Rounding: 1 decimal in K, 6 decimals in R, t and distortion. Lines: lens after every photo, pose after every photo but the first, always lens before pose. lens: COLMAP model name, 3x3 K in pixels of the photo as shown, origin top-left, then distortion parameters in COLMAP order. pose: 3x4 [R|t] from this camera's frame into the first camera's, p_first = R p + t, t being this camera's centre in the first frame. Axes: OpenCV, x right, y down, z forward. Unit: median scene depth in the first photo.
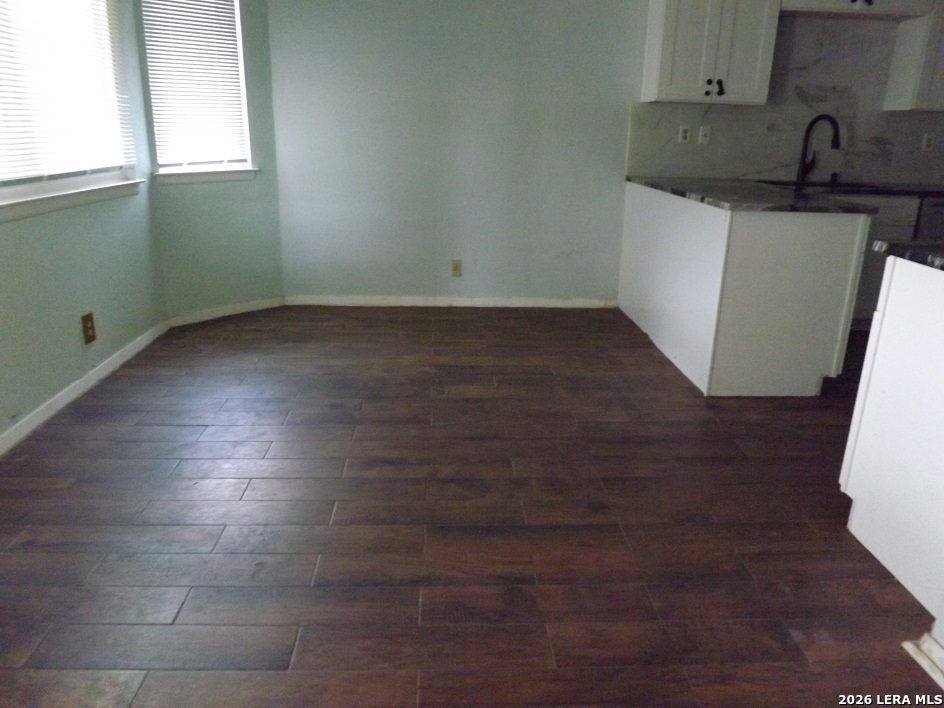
lens RADIAL K [[686.0, 0, 472.0], [0, 686.0, 354.0], [0, 0, 1]] dist [-0.040524, 0.001033]
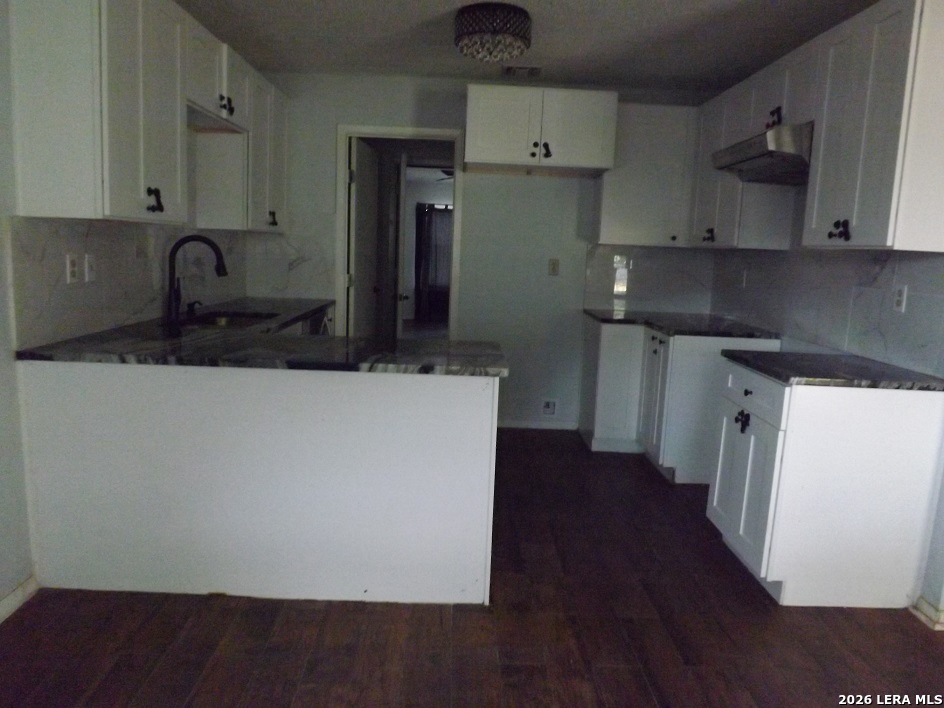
lens RADIAL K [[686.0, 0, 472.0], [0, 686.0, 354.0], [0, 0, 1]] dist [-0.040524, 0.001033]
pose [[0.022101, -0.168448, 0.985463, -0.281615], [0.275016, 0.948700, 0.155996, -0.249109], [-0.961186, 0.267570, 0.067293, 0.646896]]
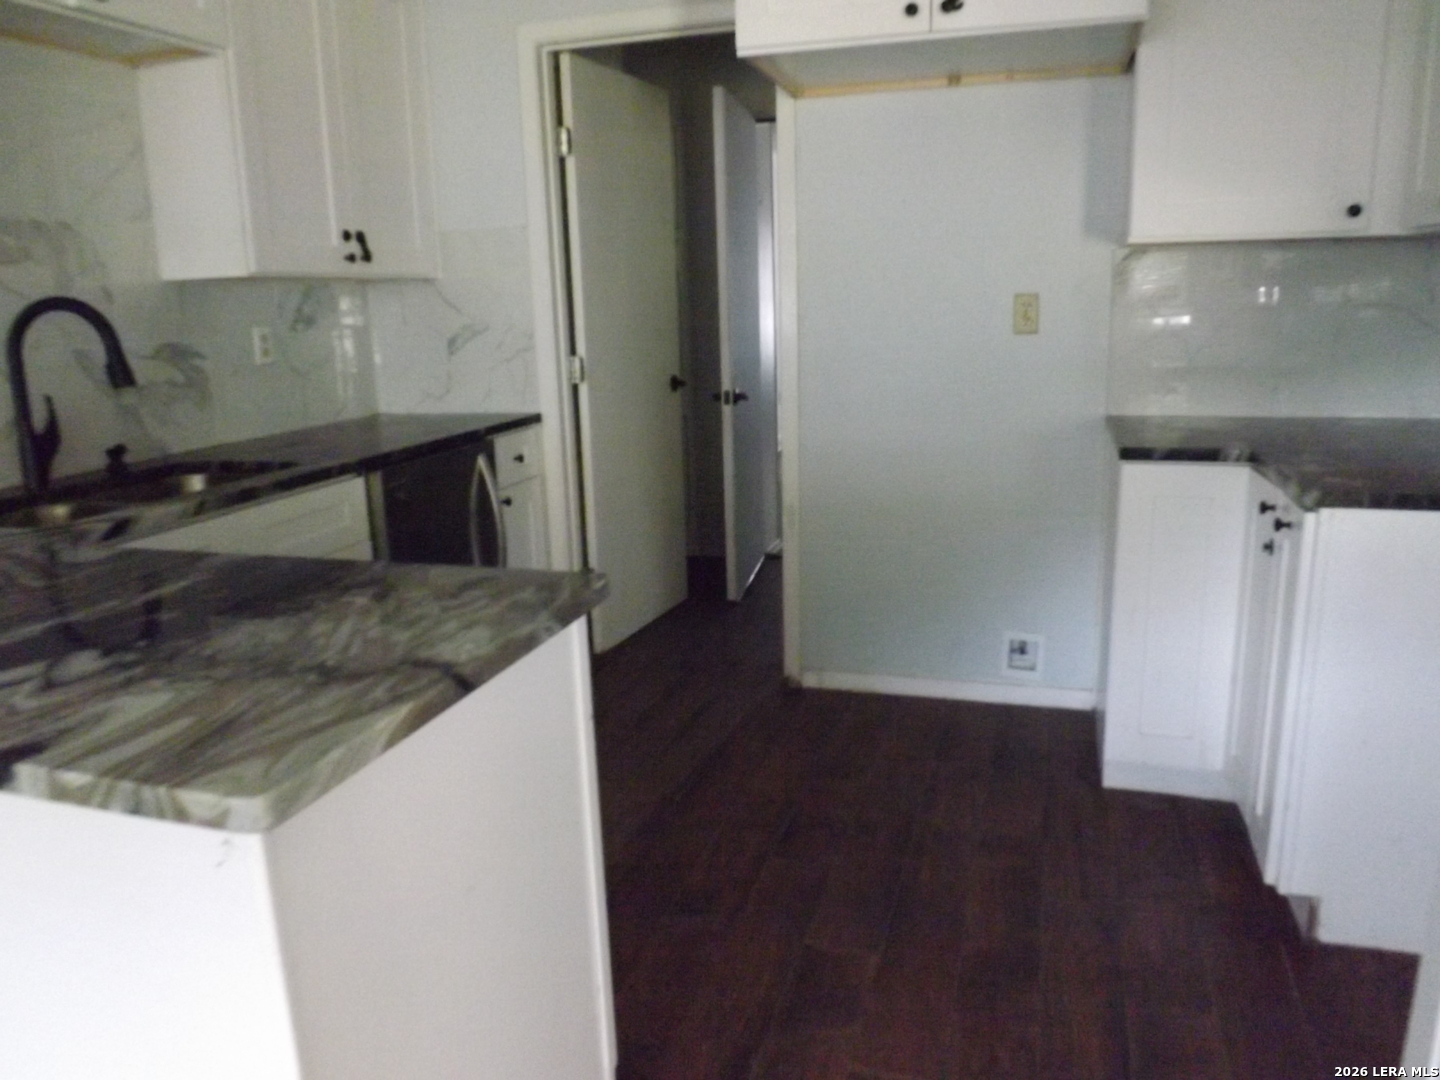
lens RADIAL K [[1046.5, 0, 720.0], [0, 1046.5, 540.0], [0, 0, 1]] dist [-0.040524, 0.001033]
pose [[0.336282, -0.239493, 0.910800, 0.119985], [0.328004, 0.936355, 0.125108, -0.185066], [-0.882795, 0.256675, 0.393434, 0.503978]]
